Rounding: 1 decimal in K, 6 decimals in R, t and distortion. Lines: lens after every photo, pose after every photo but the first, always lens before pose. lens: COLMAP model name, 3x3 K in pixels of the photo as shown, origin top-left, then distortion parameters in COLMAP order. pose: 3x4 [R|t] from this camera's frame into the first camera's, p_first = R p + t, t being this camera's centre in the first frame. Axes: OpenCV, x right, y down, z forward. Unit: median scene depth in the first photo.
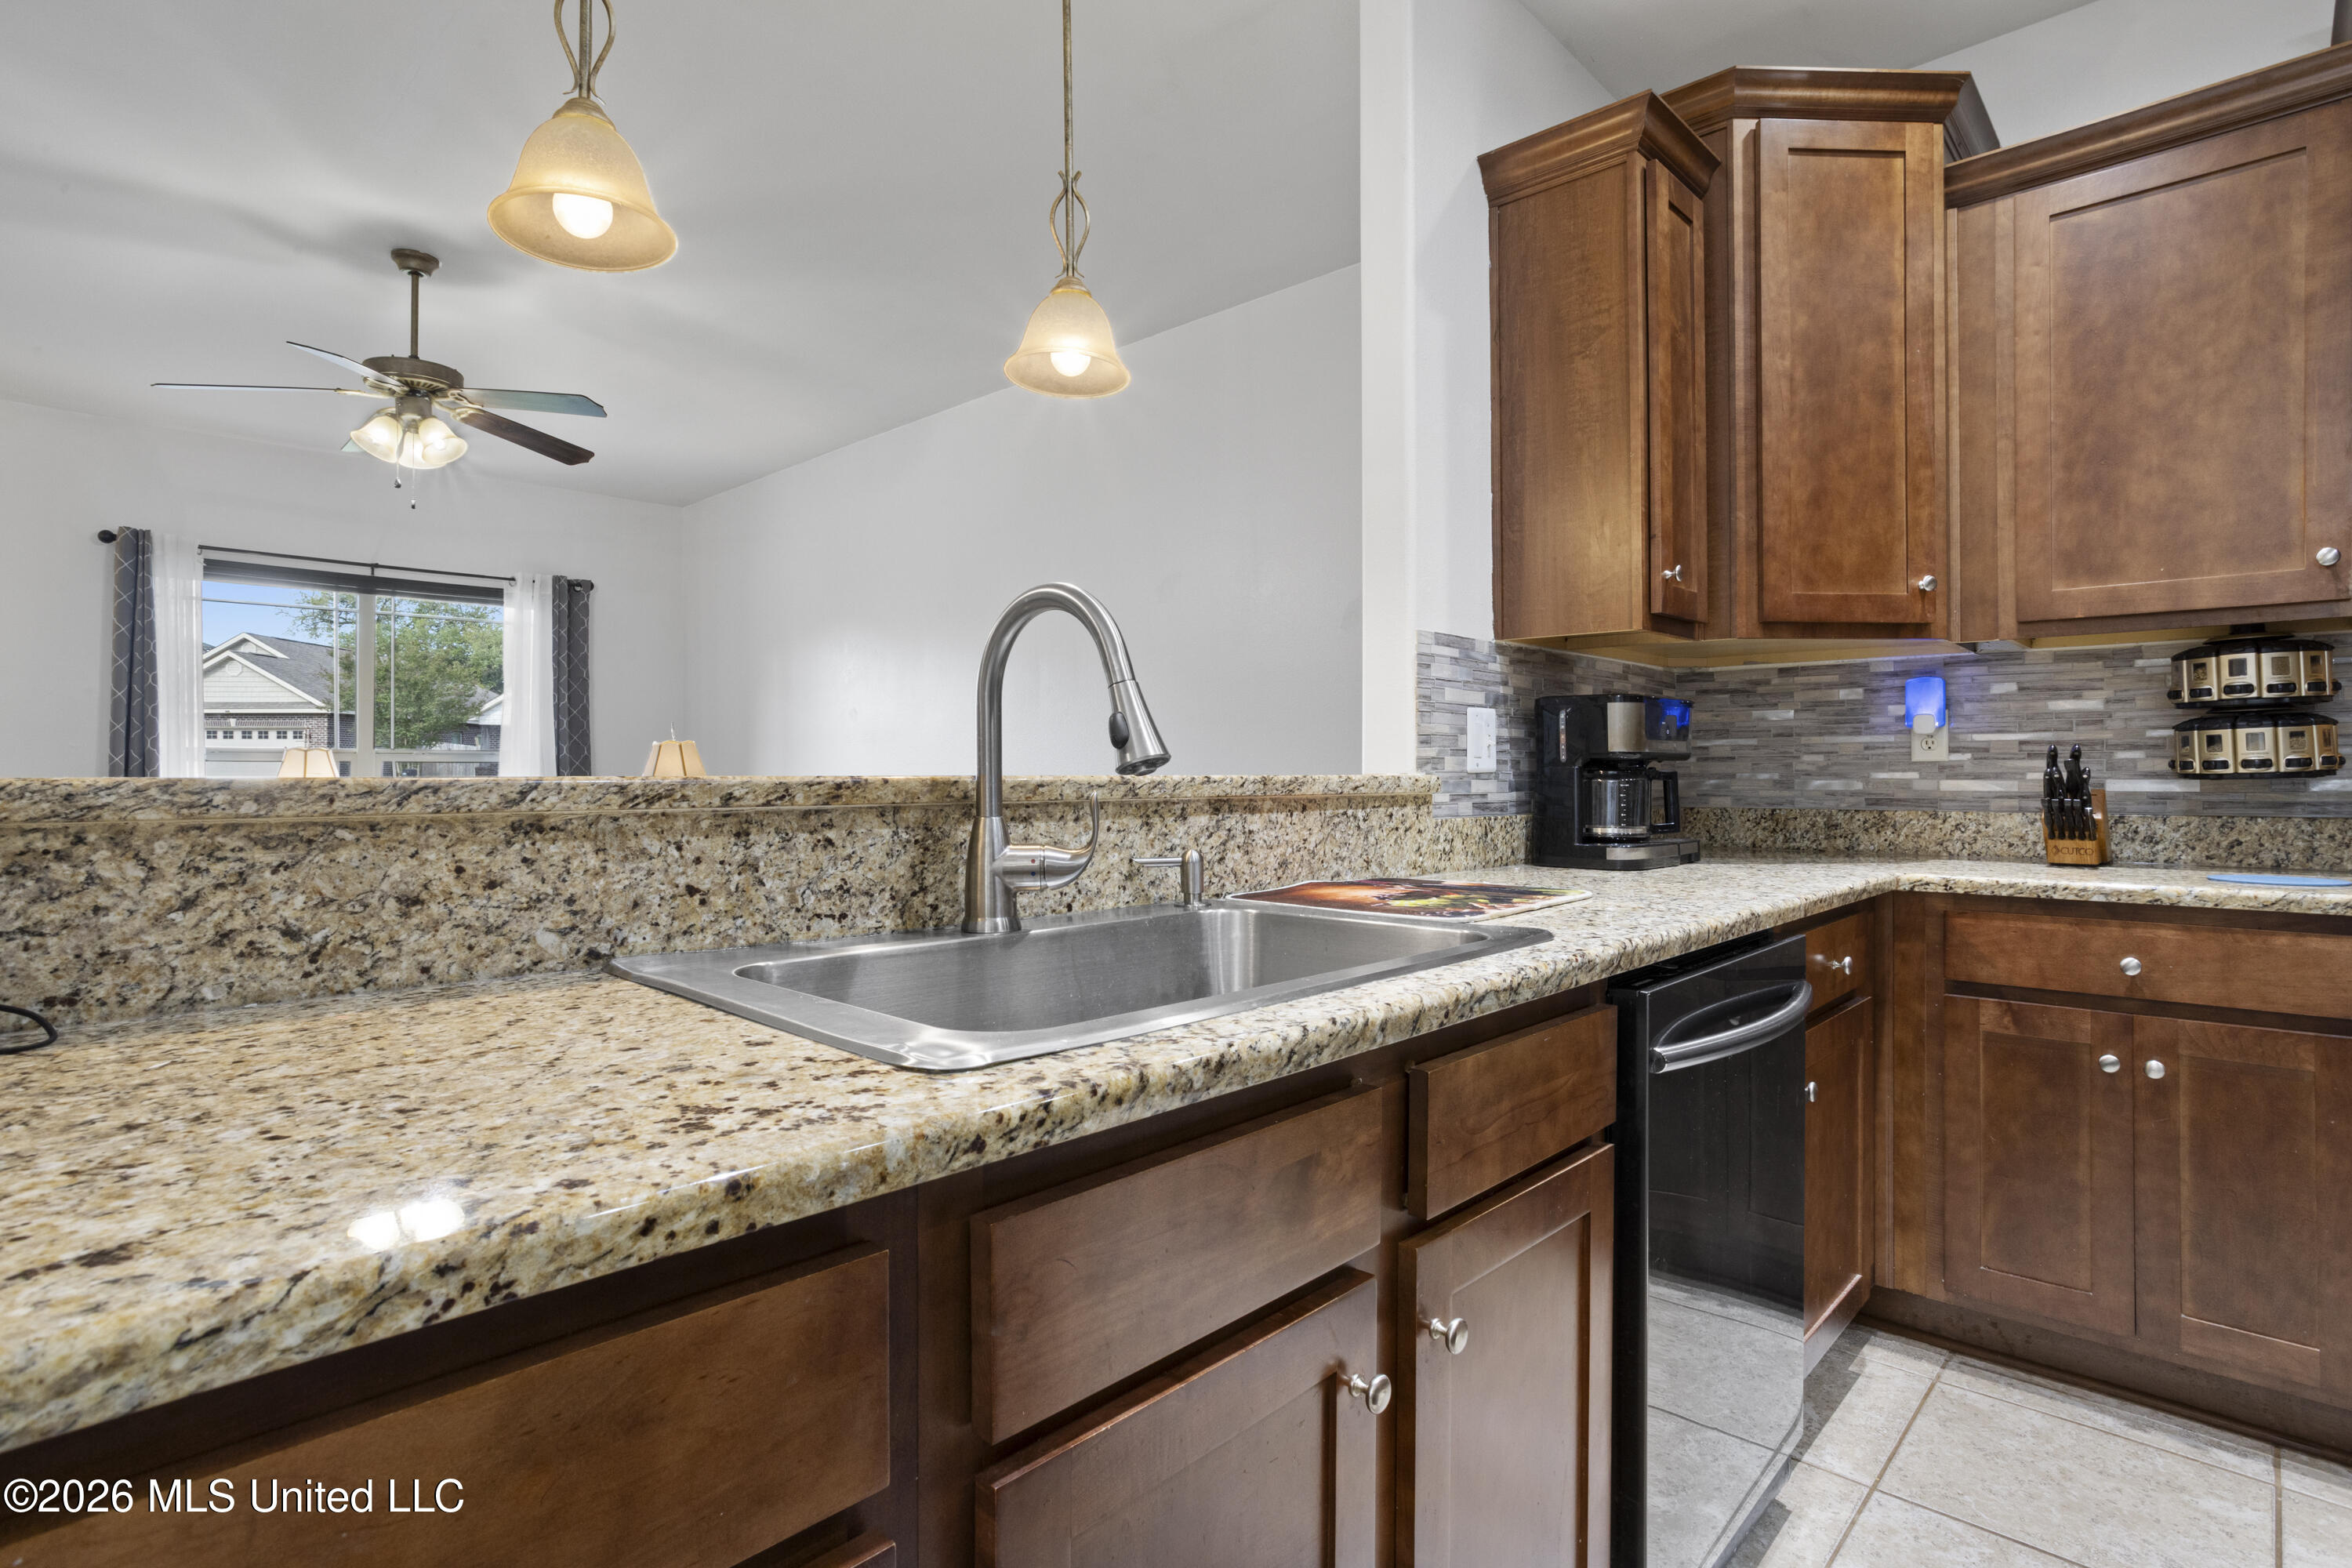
lens RADIAL K [[1174.0, 0, 1164.6], [0, 1174.0, 764.8], [0, 0, 1]] dist [-0.050403, 0.028608]
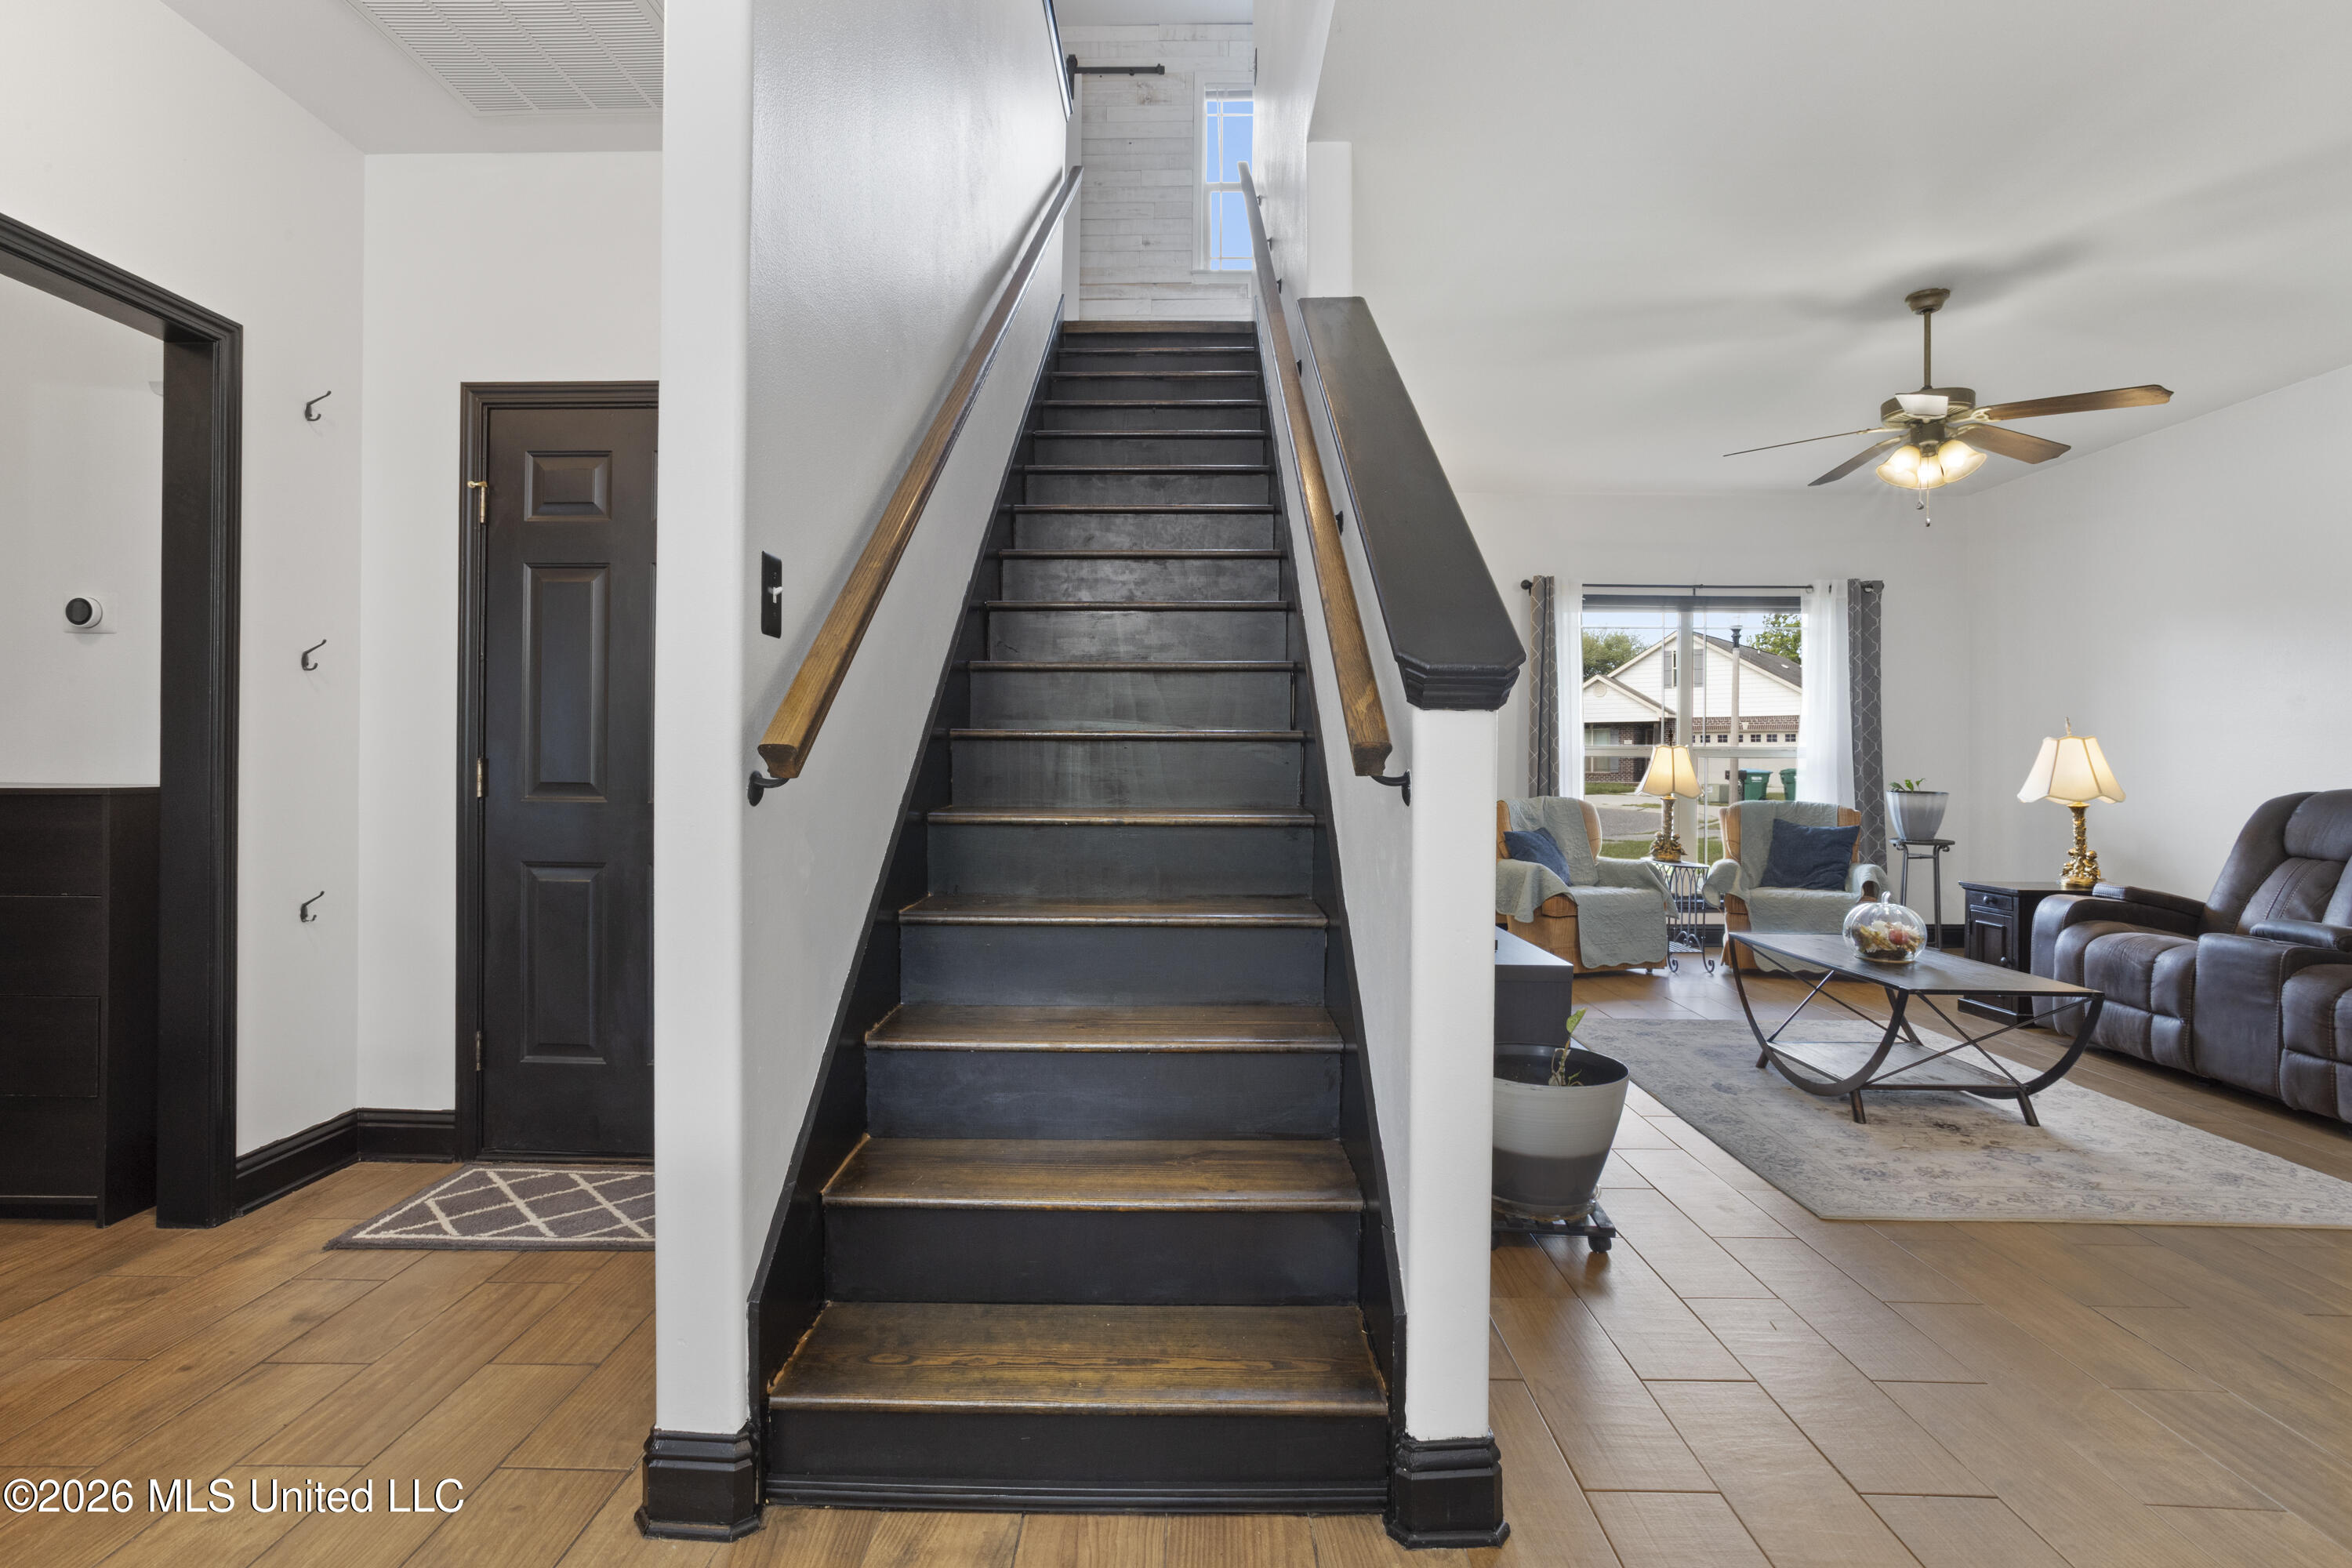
lens RADIAL K [[1129.1, 0, 1158.4], [0, 1129.1, 766.3], [0, 0, 1]] dist [-0.046322, 0.024431]
pose [[0.676980, 0.006974, -0.735969, -0.625023], [-0.002386, 0.999971, 0.007280, -0.001259], [0.735998, -0.003172, 0.676977, -0.419244]]
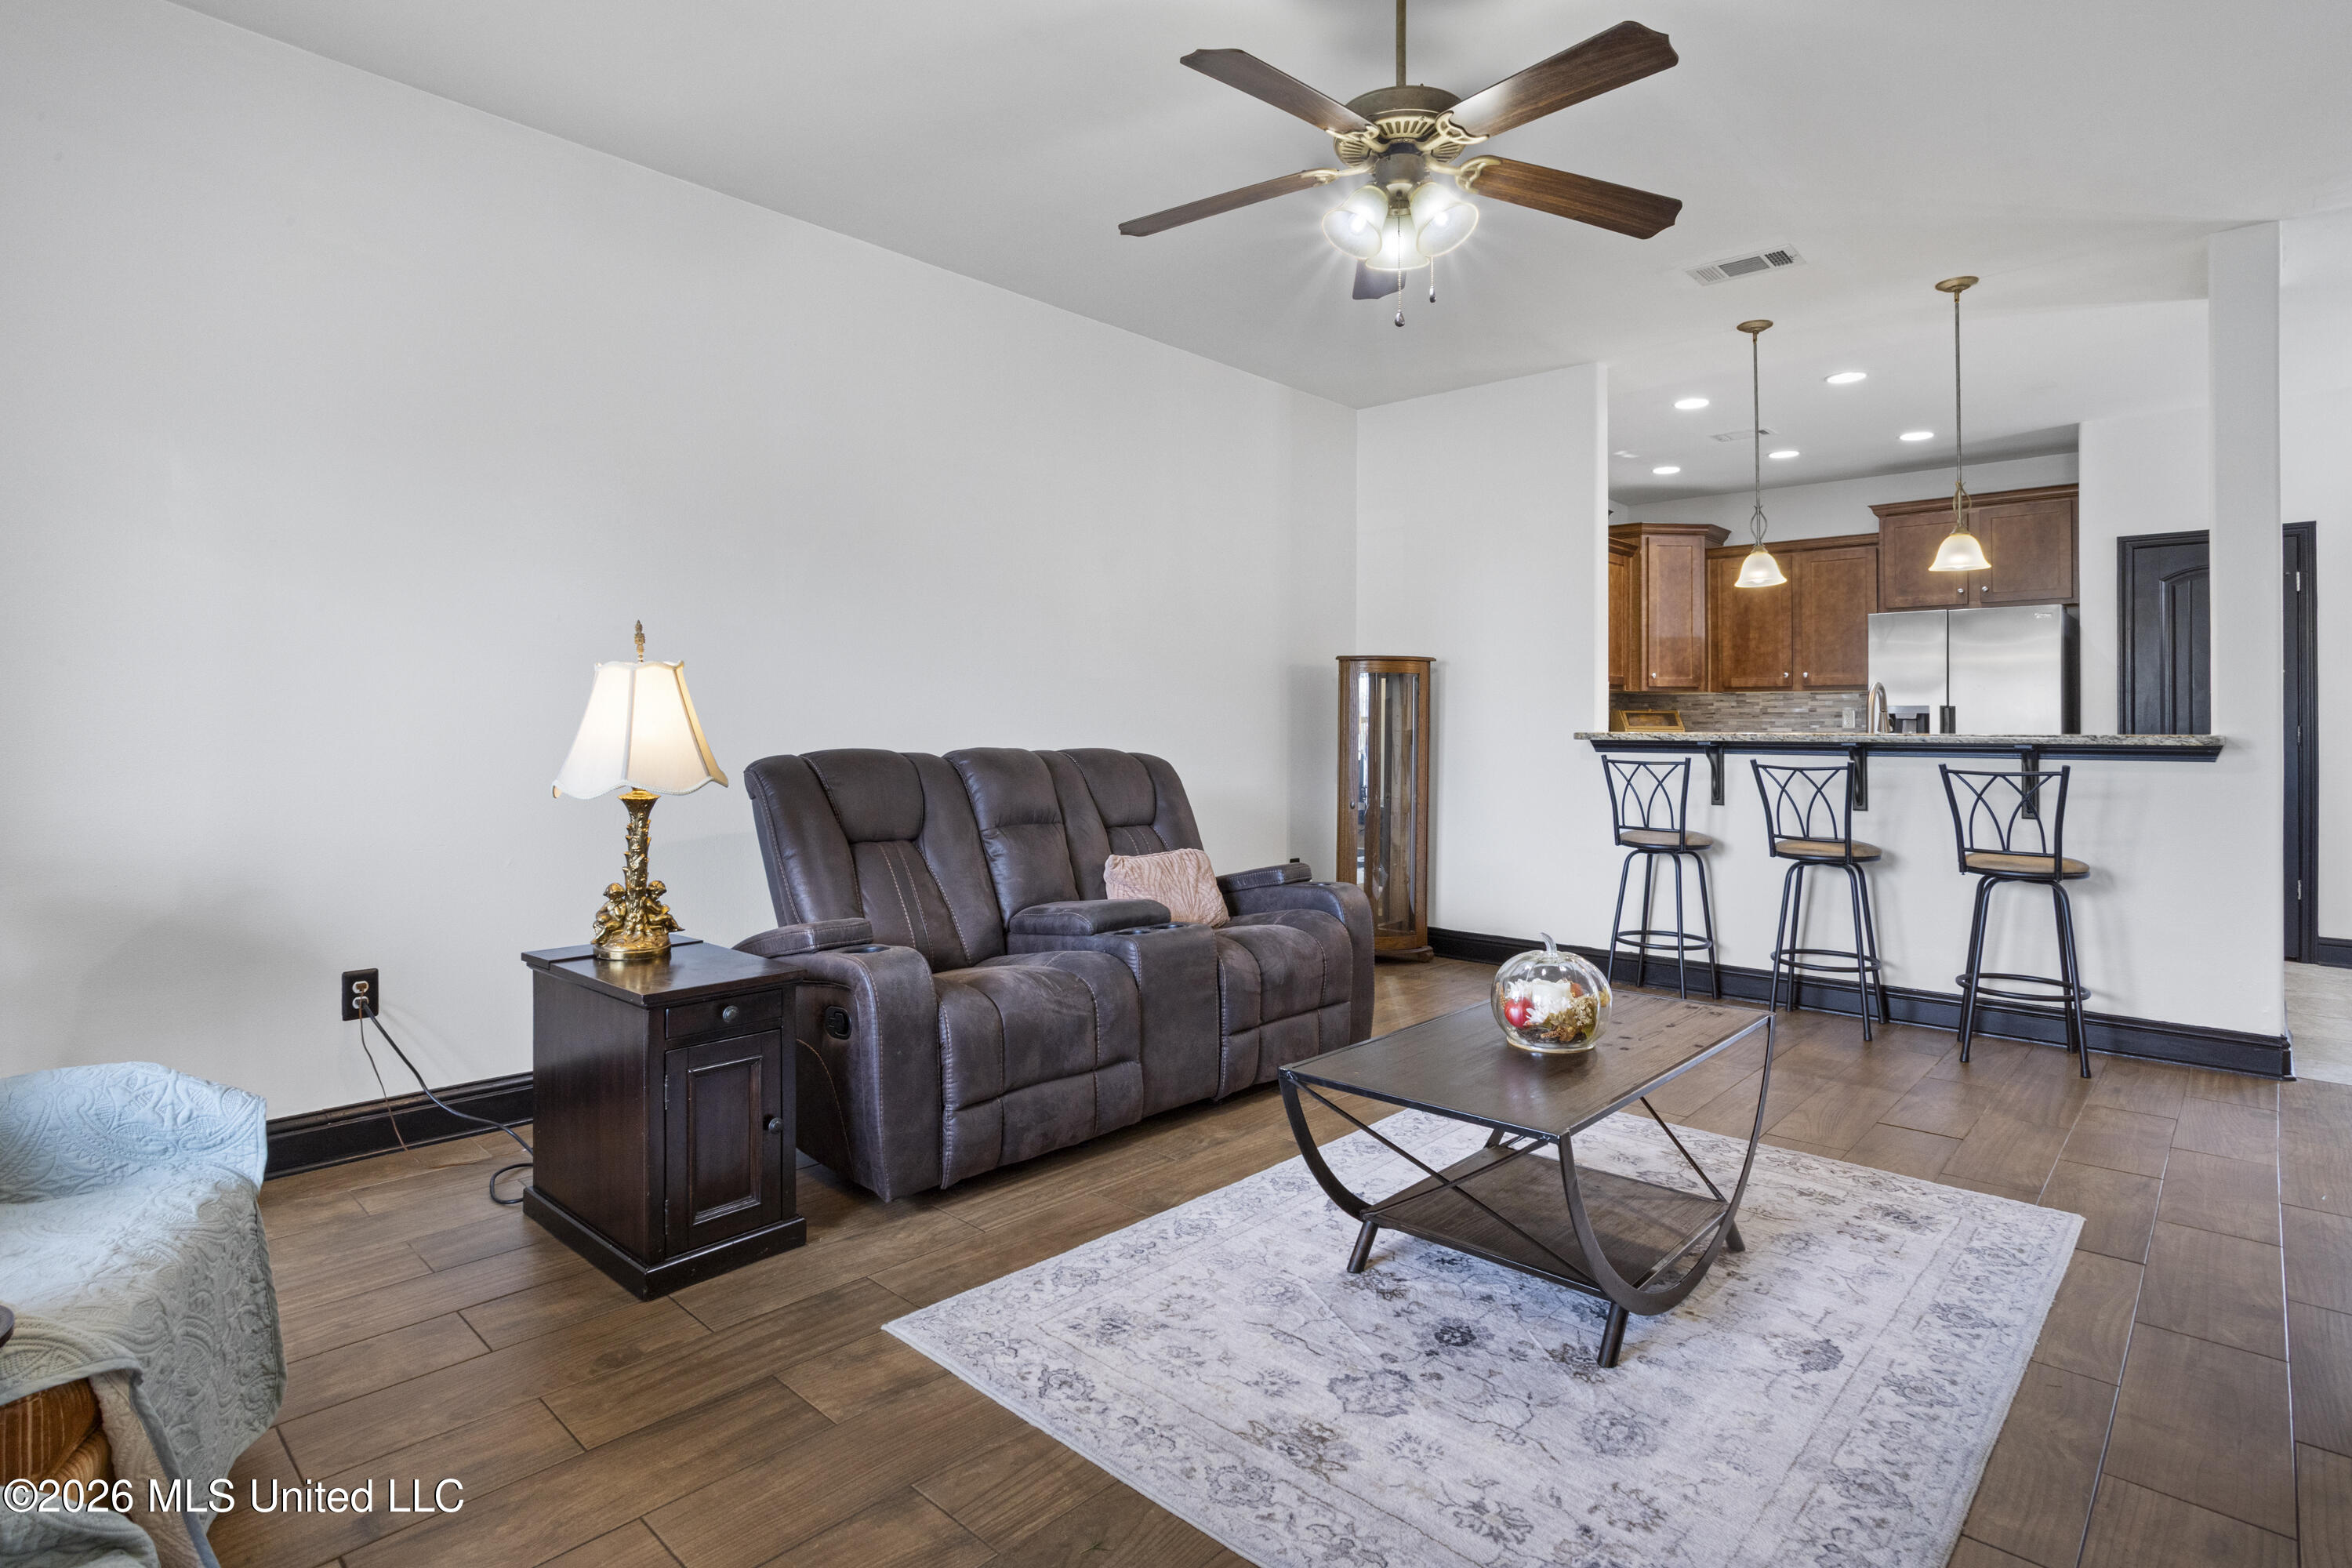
lens RADIAL K [[1182.3, 0, 1211.5], [0, 1182.3, 727.0], [0, 0, 1]] dist [-0.047532, 0.030915]
pose [[-0.026983, 0.006243, 0.999616, -2.178652], [-0.008710, 0.999941, -0.006480, 0.022087], [-0.999598, -0.008881, -0.026927, 1.861259]]
